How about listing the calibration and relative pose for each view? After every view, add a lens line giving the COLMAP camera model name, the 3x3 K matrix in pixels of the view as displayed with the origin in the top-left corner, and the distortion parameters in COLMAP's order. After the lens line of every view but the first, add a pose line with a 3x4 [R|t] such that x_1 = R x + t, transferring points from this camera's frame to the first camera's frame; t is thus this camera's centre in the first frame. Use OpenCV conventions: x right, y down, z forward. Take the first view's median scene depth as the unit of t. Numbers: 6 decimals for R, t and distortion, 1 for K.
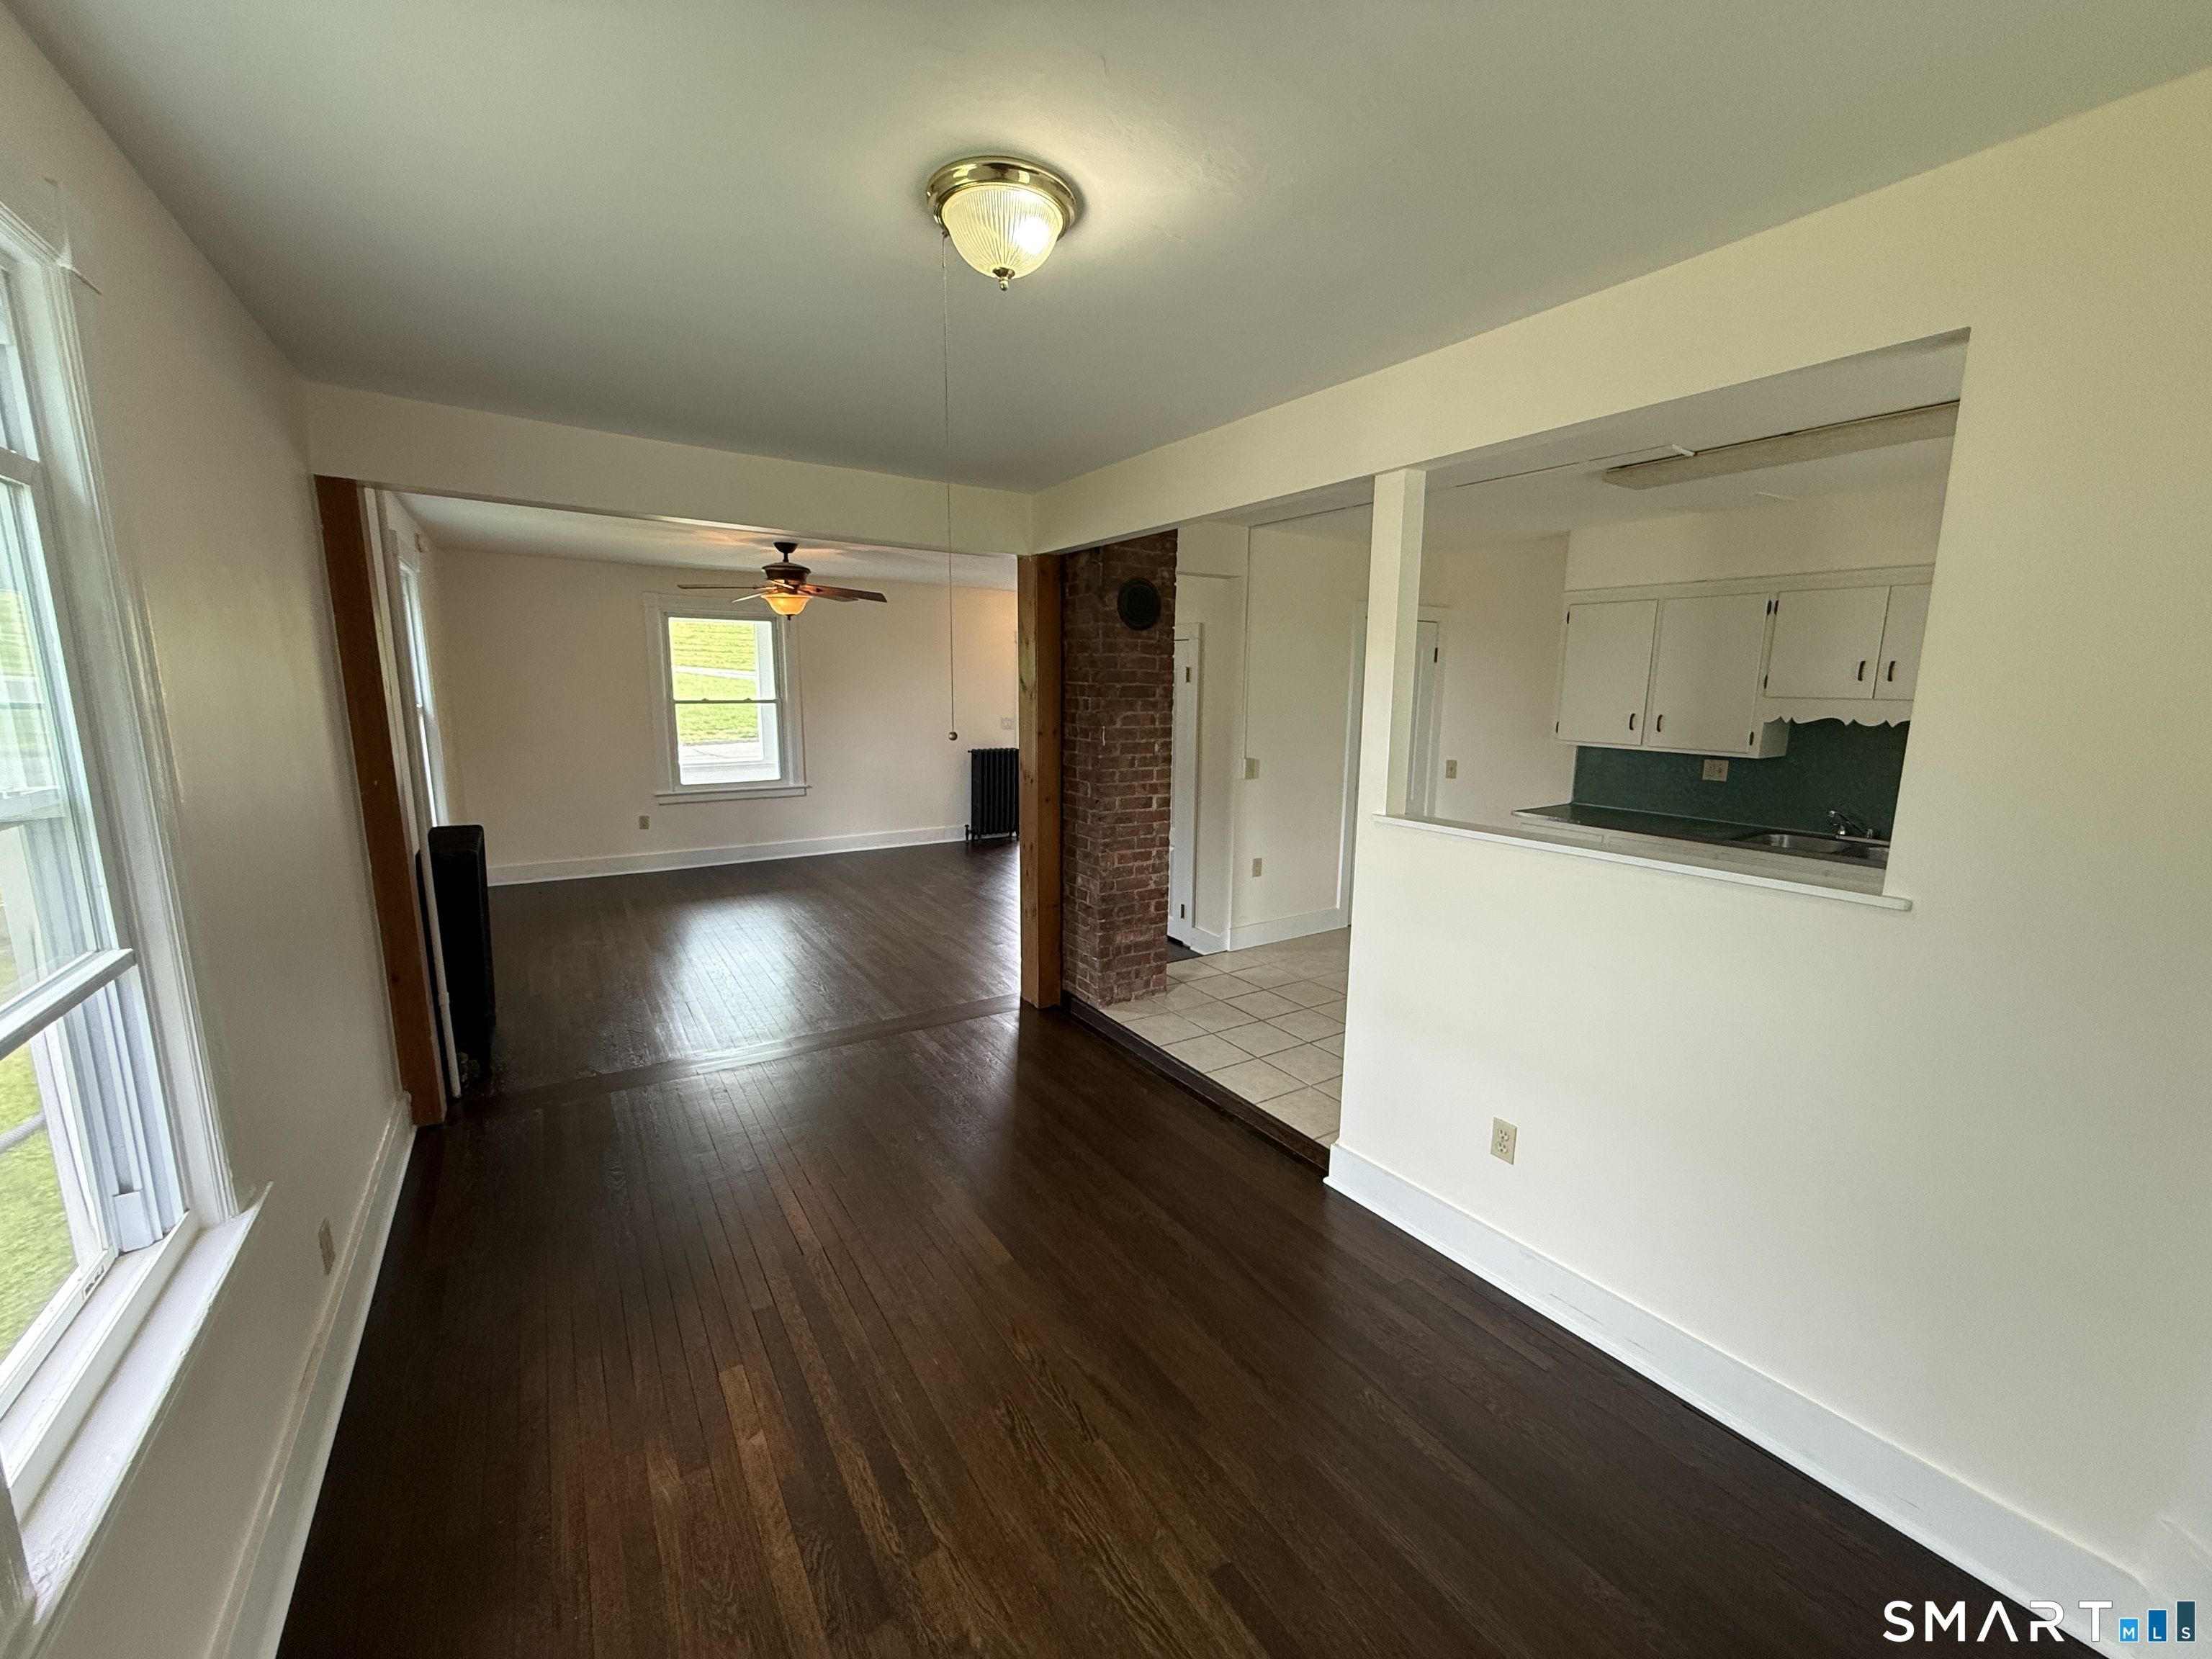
lens RADIAL K [[893.1, 0, 1109.8], [0, 893.1, 835.4], [0, 0, 1]] dist [-0.001420, -0.000028]
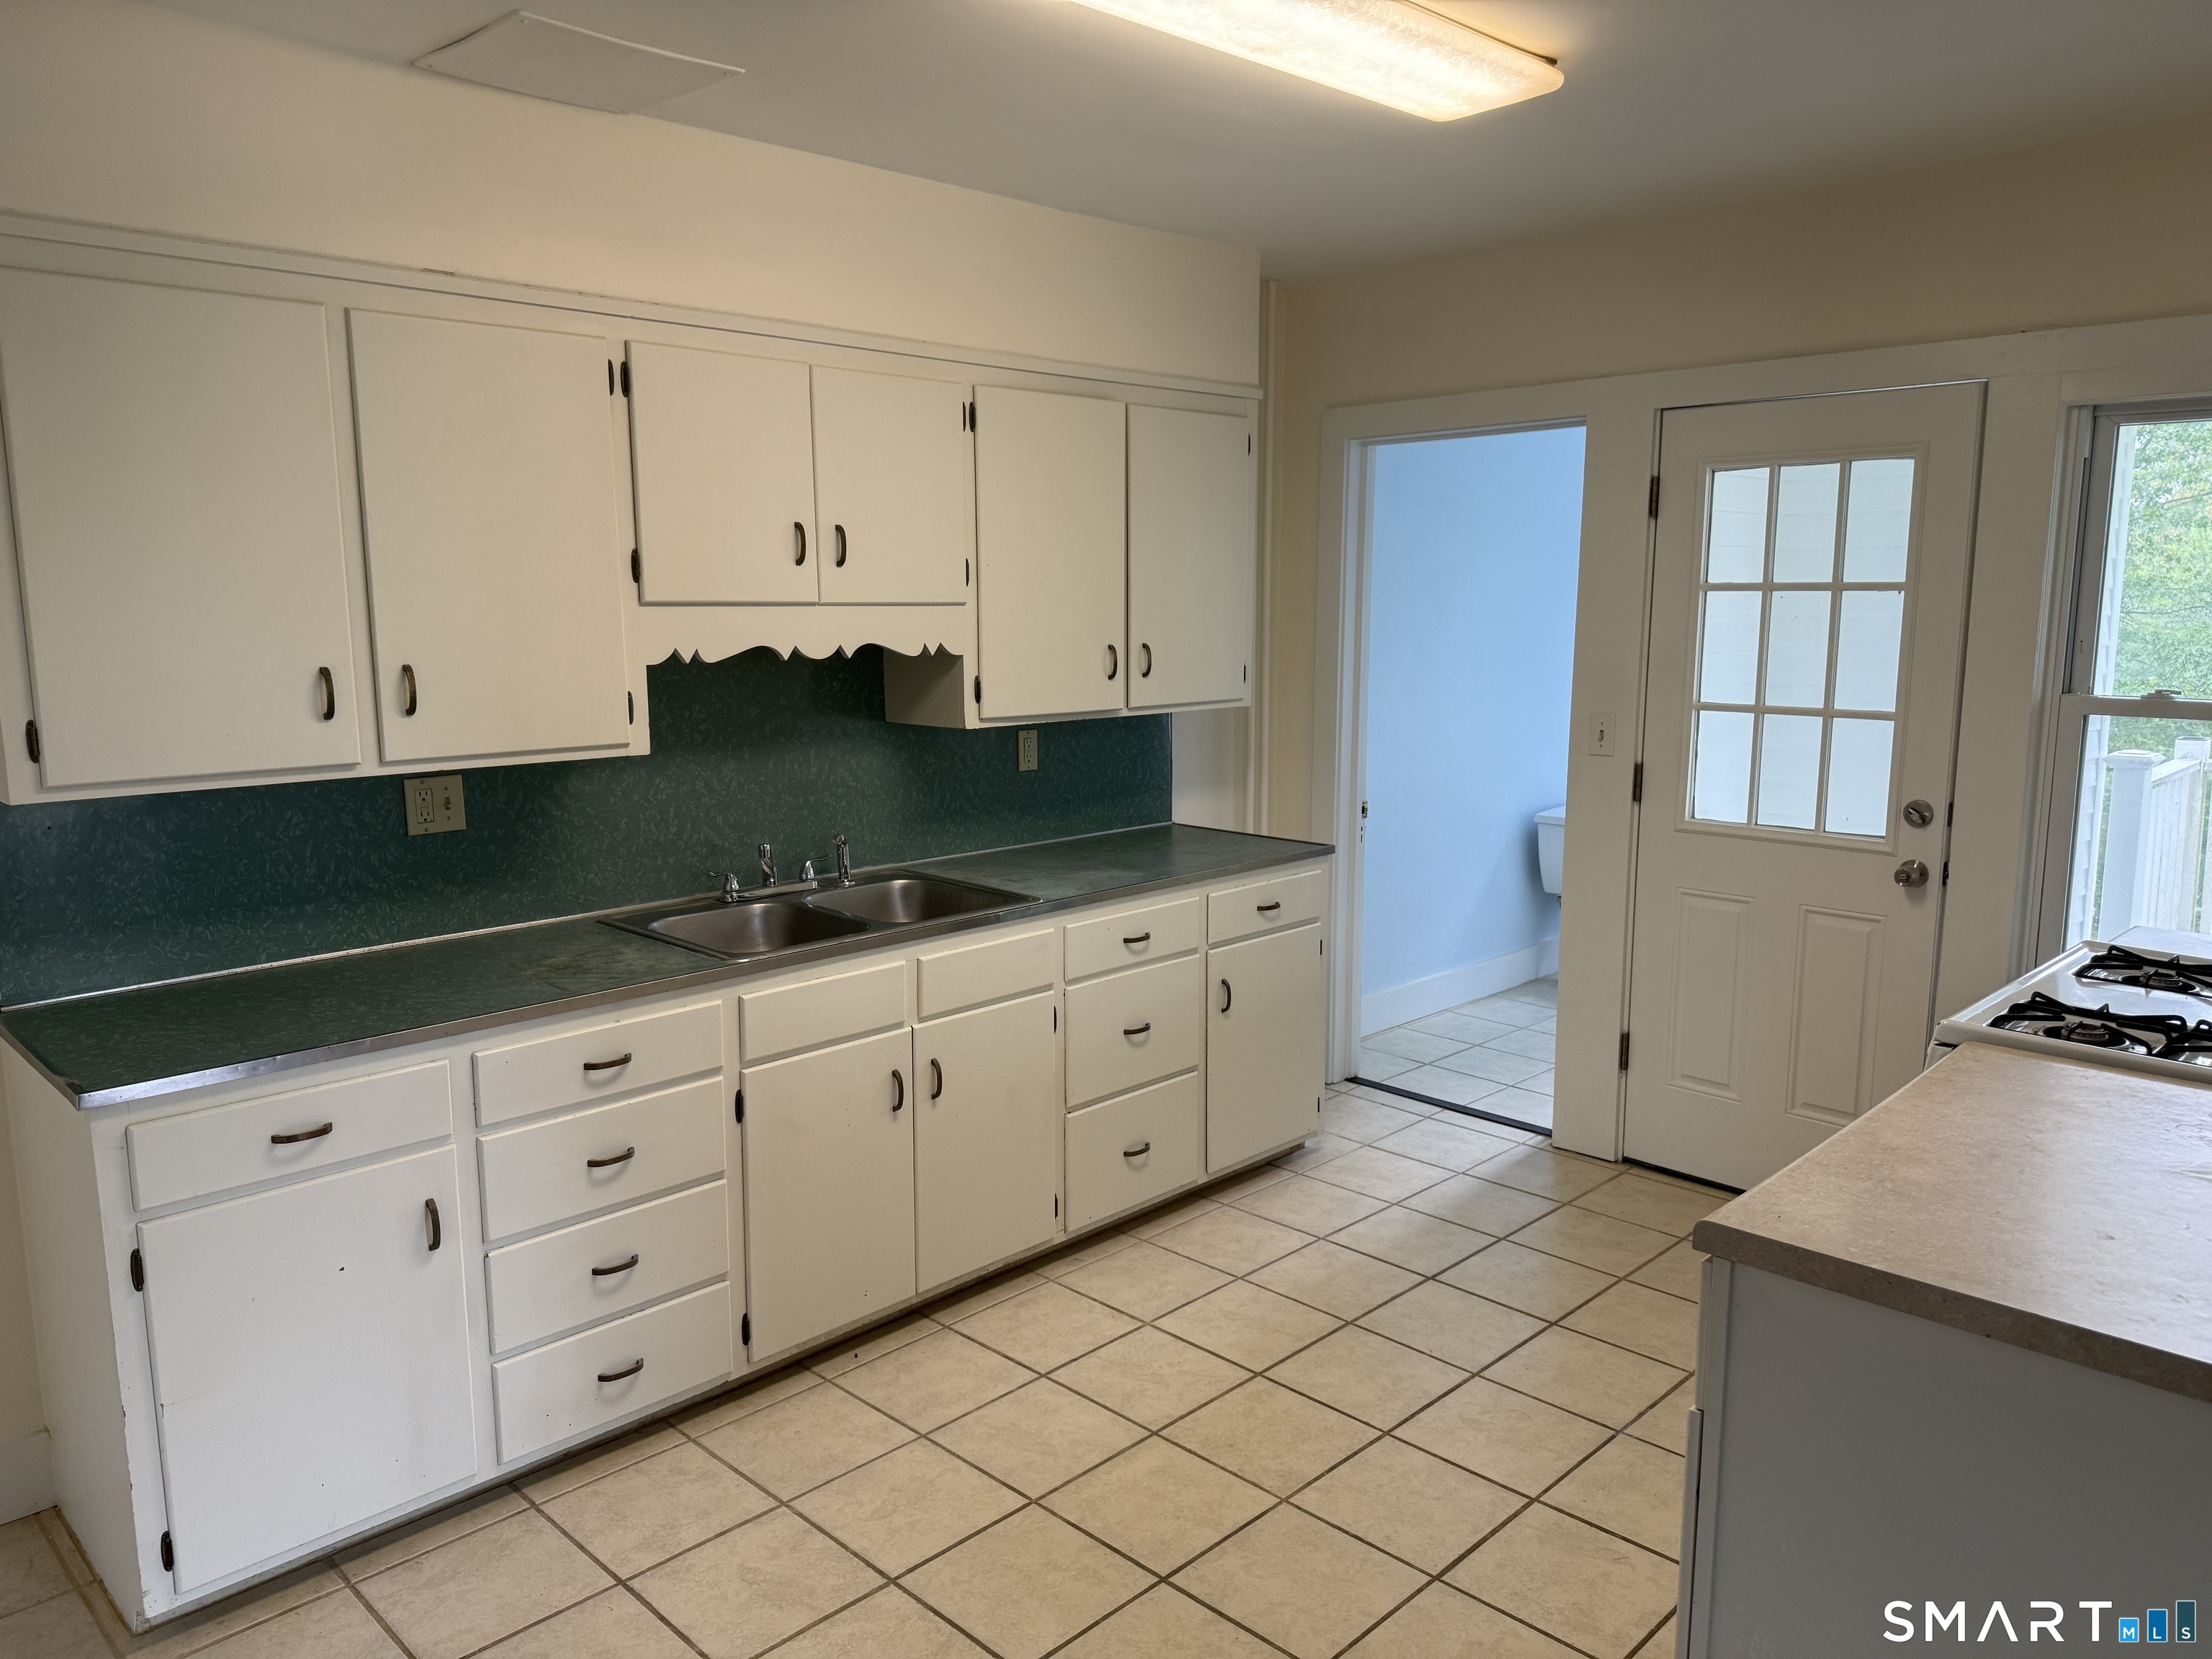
lens RADIAL K [[1557.7, 0, 1099.3], [0, 1557.7, 840.2], [0, 0, 1]] dist [0.112038, -0.144140]
pose [[-0.202175, -0.162681, 0.965743, -0.016045], [0.174093, 0.964432, 0.198906, -0.157848], [-0.963752, 0.208343, -0.166663, 0.943285]]
